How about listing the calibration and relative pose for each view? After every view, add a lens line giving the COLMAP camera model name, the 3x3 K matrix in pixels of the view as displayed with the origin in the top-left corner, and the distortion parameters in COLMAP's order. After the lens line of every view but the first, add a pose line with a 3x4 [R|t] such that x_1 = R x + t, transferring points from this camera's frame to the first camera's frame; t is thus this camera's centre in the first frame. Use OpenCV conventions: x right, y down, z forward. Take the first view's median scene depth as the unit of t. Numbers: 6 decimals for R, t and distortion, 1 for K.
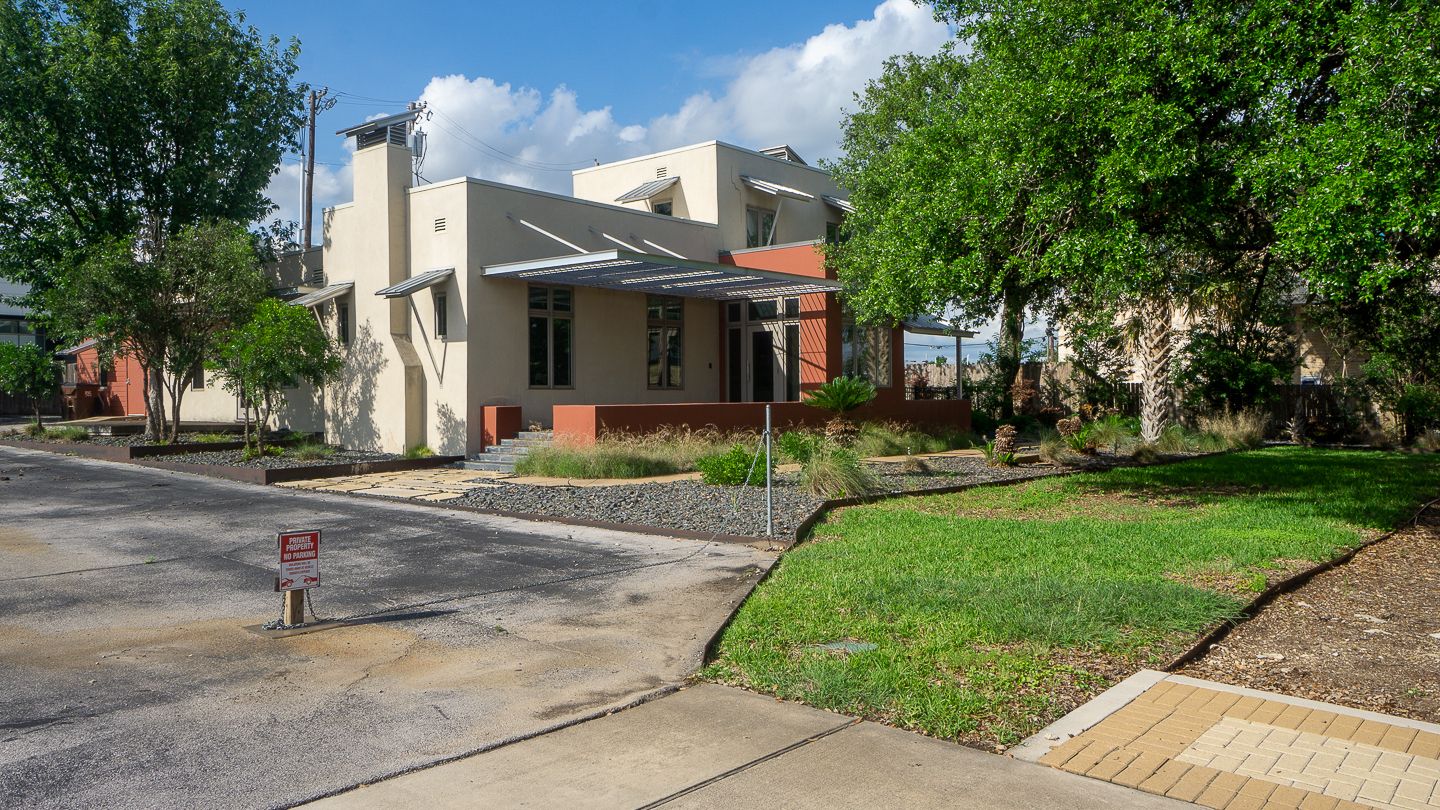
lens RADIAL K [[1043.9, 0, 721.2], [0, 1043.9, 377.8], [0, 0, 1]] dist [0.037342, -0.030325]
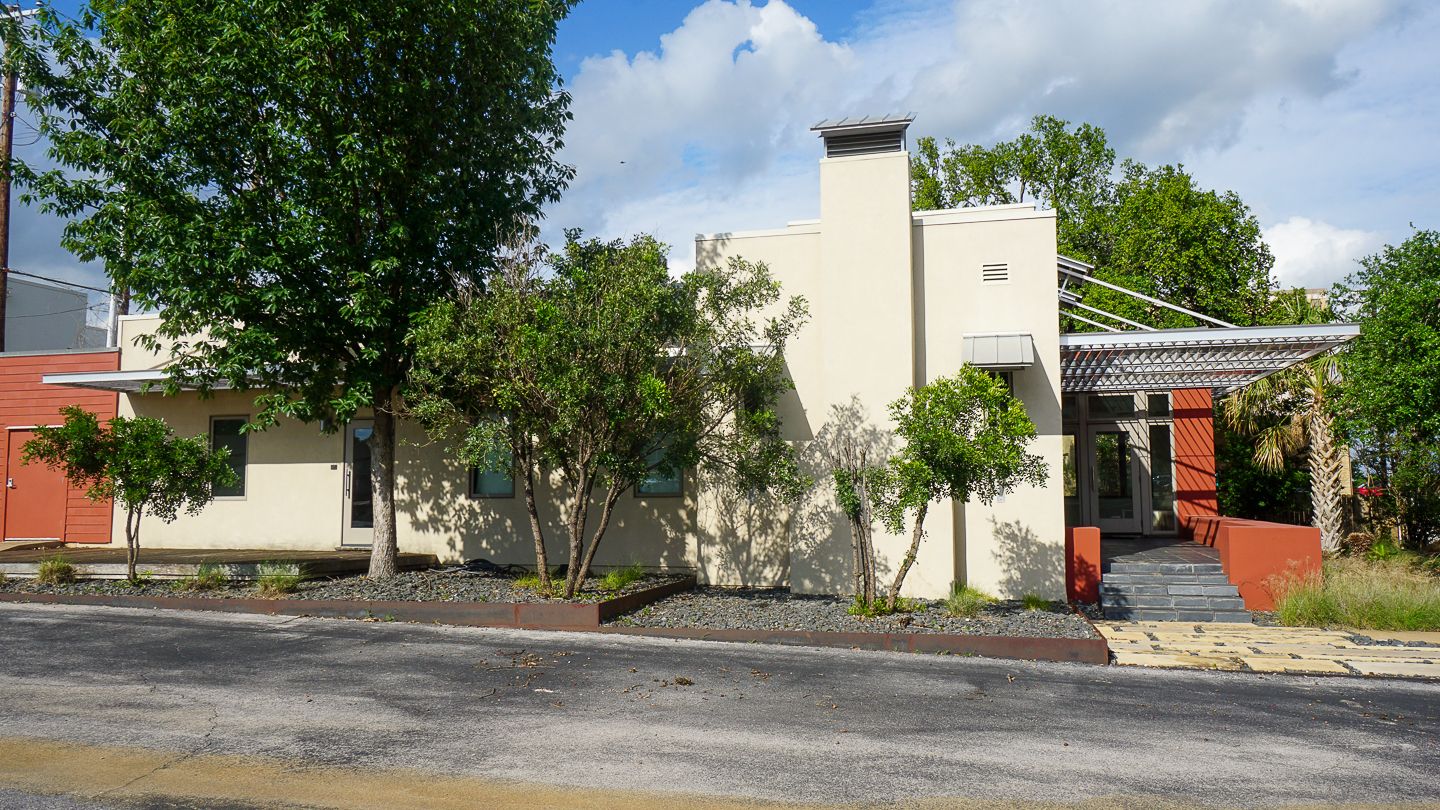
lens RADIAL K [[1043.9, 0, 721.2], [0, 1043.9, 377.8], [0, 0, 1]] dist [0.037342, -0.030325]
pose [[0.909985, 0.048876, 0.411750, -0.644276], [-0.009936, 0.995314, -0.096188, -0.002001], [-0.414521, 0.083439, 0.906206, 0.378783]]
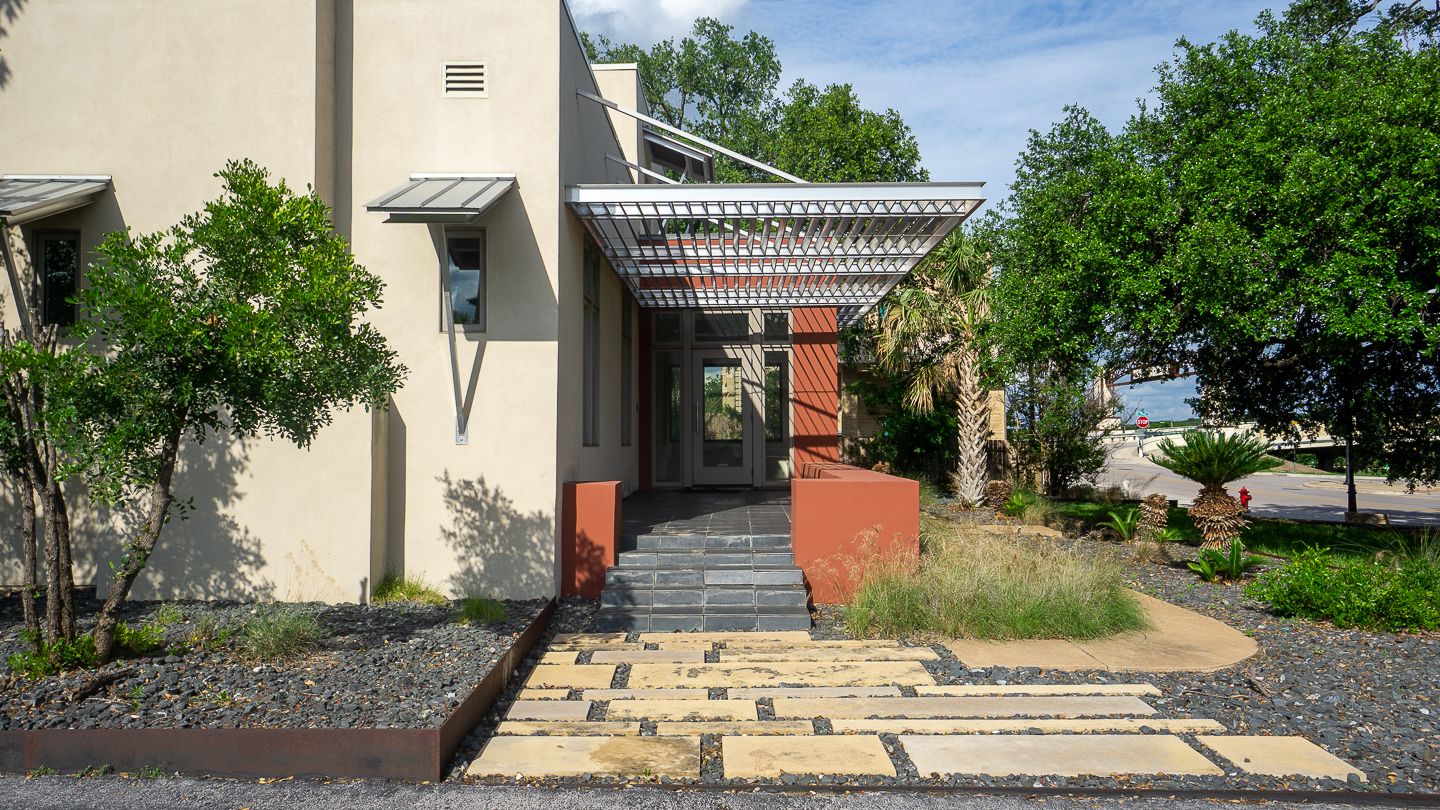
lens RADIAL K [[1043.9, 0, 721.2], [0, 1043.9, 377.8], [0, 0, 1]] dist [0.037342, -0.030325]
pose [[0.769983, 0.037345, 0.636971, -0.414853], [-0.003955, 0.998546, -0.053763, 0.004322], [-0.638052, 0.038877, 0.769011, 0.515930]]
